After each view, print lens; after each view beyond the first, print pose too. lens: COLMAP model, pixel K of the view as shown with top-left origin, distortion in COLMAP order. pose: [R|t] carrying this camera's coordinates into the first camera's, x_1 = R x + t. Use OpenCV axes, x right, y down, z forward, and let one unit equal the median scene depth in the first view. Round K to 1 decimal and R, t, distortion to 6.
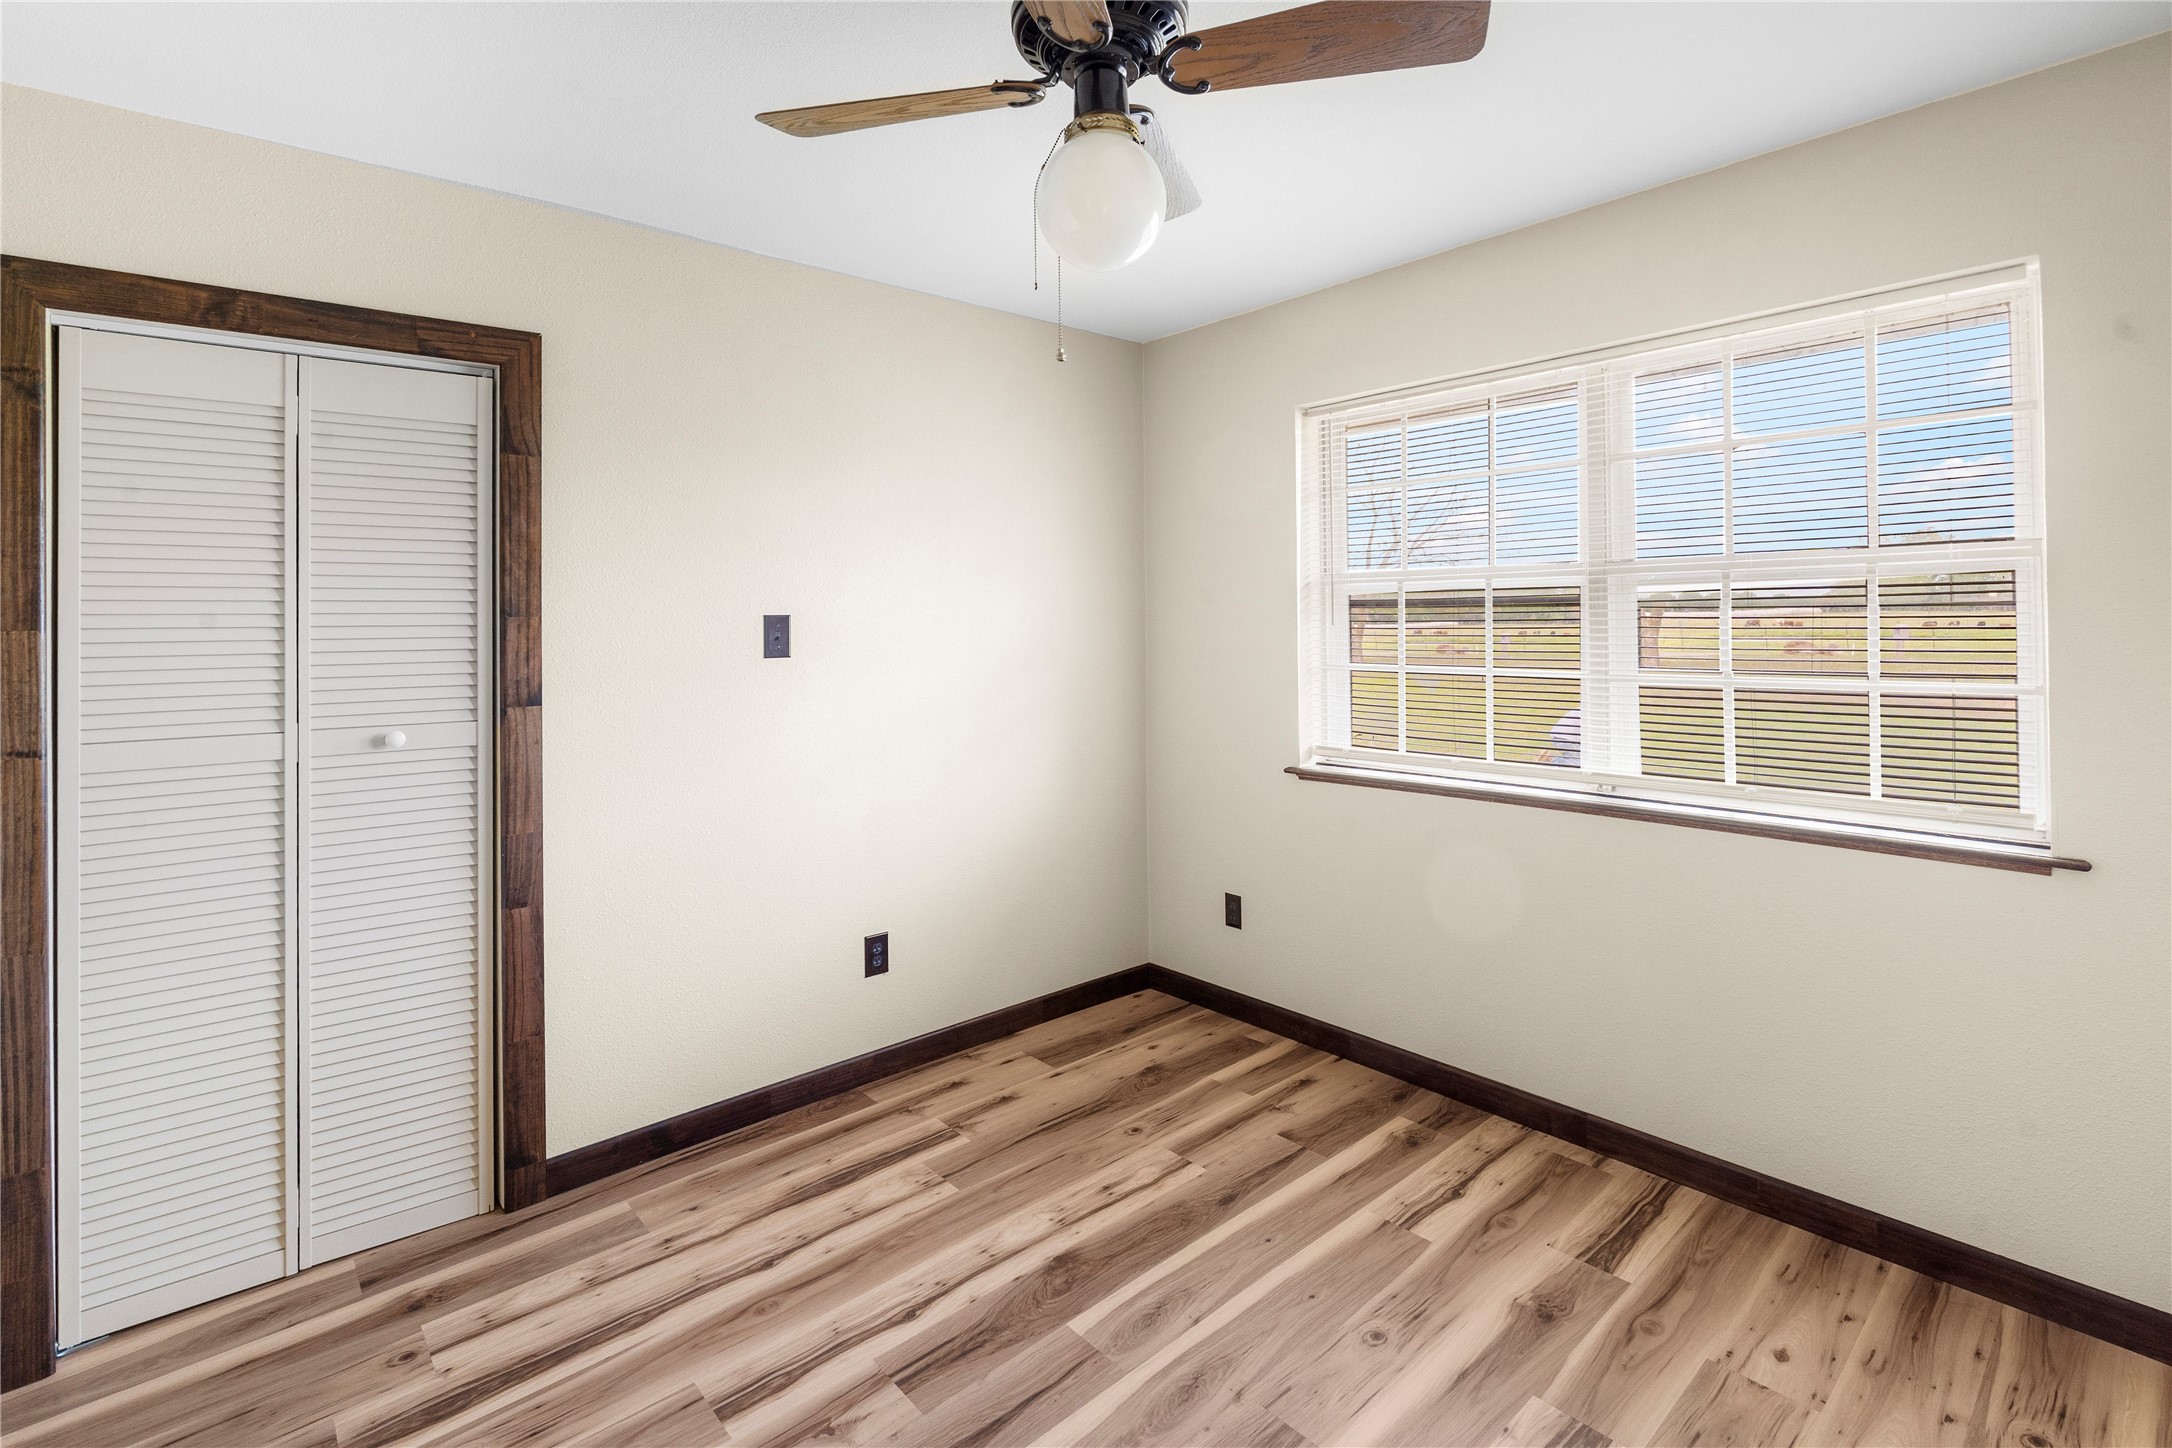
lens RADIAL K [[982.6, 0, 1111.2], [0, 982.6, 609.8], [0, 0, 1]] dist [-0.006478, 0.000525]
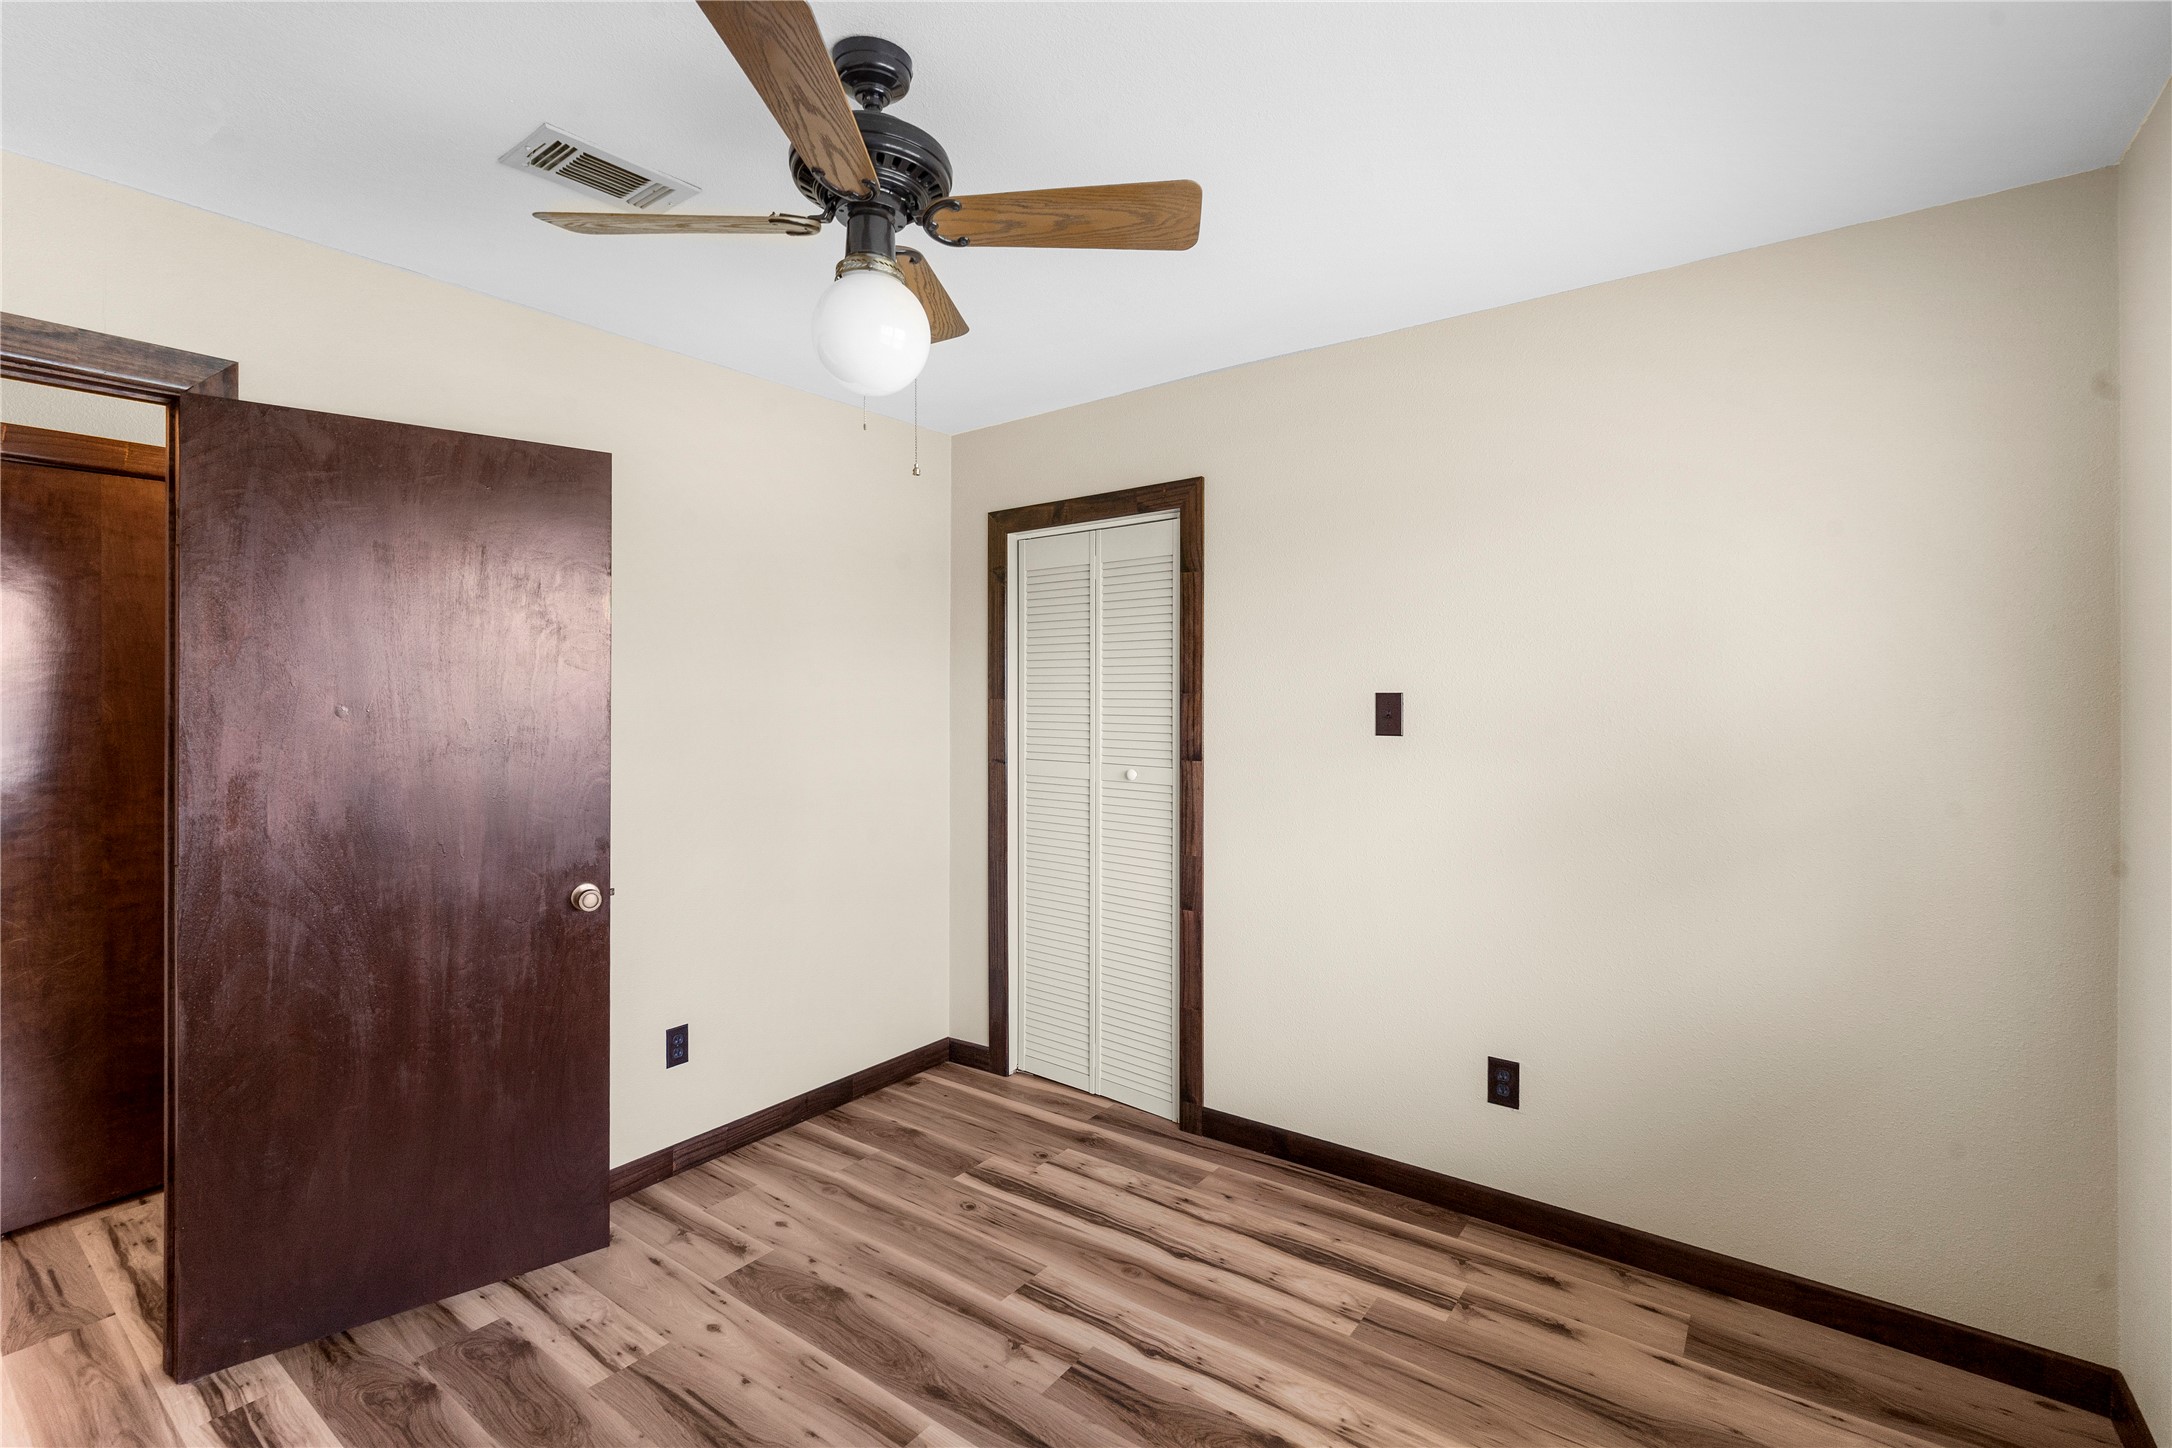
lens RADIAL K [[982.6, 0, 1111.7], [0, 982.6, 690.3], [0, 0, 1]] dist [-0.006478, 0.000525]
pose [[0.210012, 0.009485, -0.977653, 0.686454], [0.008751, 0.999895, 0.011580, -0.013183], [0.977660, -0.010988, 0.209907, 0.616267]]
